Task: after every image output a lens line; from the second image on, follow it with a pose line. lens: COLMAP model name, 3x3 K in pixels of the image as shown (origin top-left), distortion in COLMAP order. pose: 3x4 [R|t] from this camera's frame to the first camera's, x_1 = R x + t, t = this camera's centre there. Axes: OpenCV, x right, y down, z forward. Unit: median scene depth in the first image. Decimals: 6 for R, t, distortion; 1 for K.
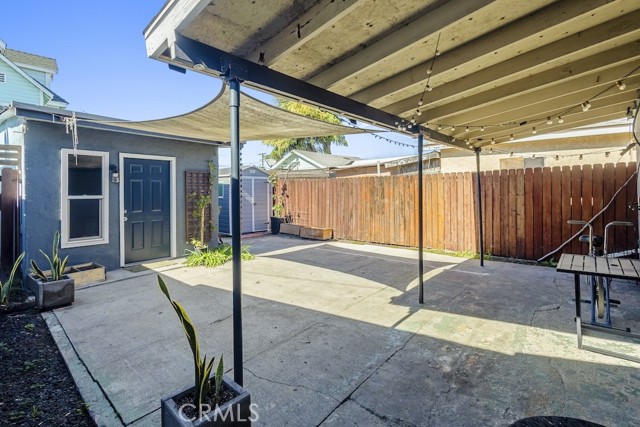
lens RADIAL K [[310.5, 0, 317.7], [0, 310.5, 191.4], [0, 0, 1]] dist [0.009951, -0.000493]
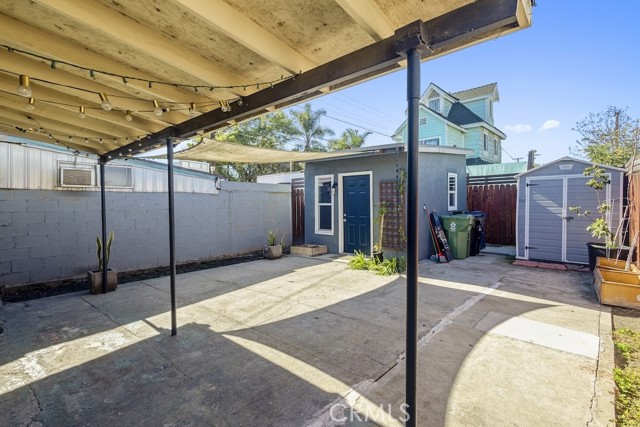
lens RADIAL K [[303.7, 0, 322.6], [0, 303.7, 211.8], [0, 0, 1]] dist [0.007590, -0.000172]
pose [[-0.007803, 0.042779, -0.999054, 0.770816], [0.011460, 0.999023, 0.042688, -0.009430], [0.999904, -0.011116, -0.008286, 0.946811]]
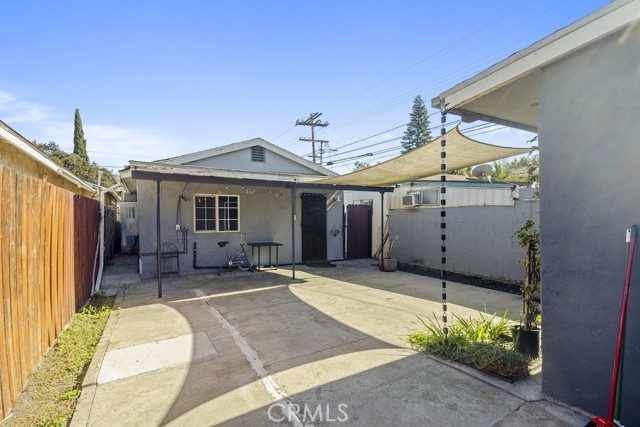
lens RADIAL K [[310.8, 0, 320.0], [0, 310.8, 213.5], [0, 0, 1]] dist [0.002694, 0.000058]
pose [[-0.949836, 0.024334, 0.311801, -0.262432], [0.018752, 0.999606, -0.020889, 0.005262], [-0.312187, -0.013994, -0.949918, 1.797561]]
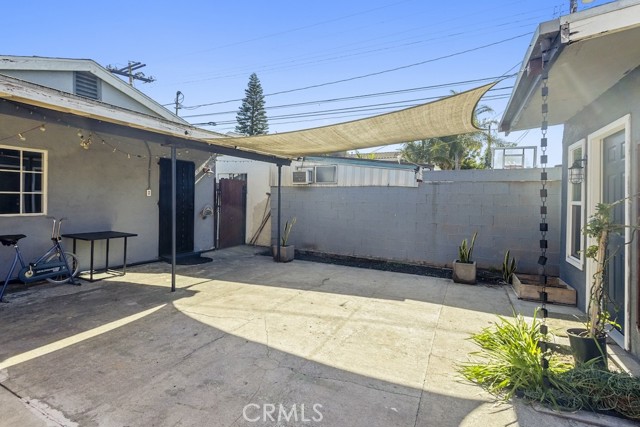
lens RADIAL K [[310.5, 0, 317.7], [0, 310.5, 191.4], [0, 0, 1]] dist [0.009951, -0.000493]
pose [[-0.968146, -0.008377, -0.250245, 0.070153], [-0.003614, 0.999804, -0.019485, 0.004798], [0.250359, -0.017960, -0.967987, 1.505574]]
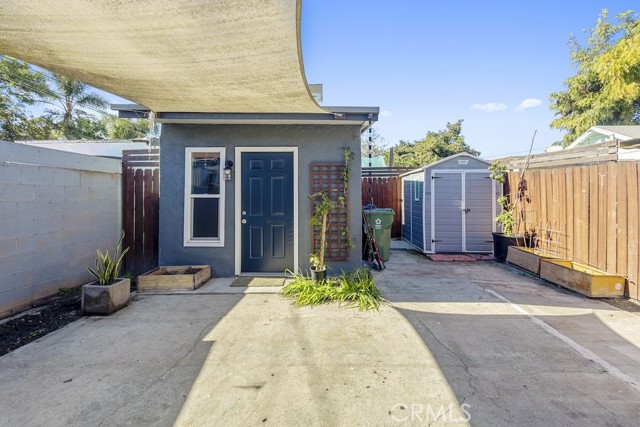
lens RADIAL K [[300.7, 0, 319.2], [0, 300.7, 193.0], [0, 0, 1]] dist [0.009909, -0.000403]
pose [[0.625557, 0.006554, -0.780151, 0.189199], [-0.005211, 0.999978, 0.004222, 0.003242], [0.780161, 0.001424, 0.625577, 0.655392]]
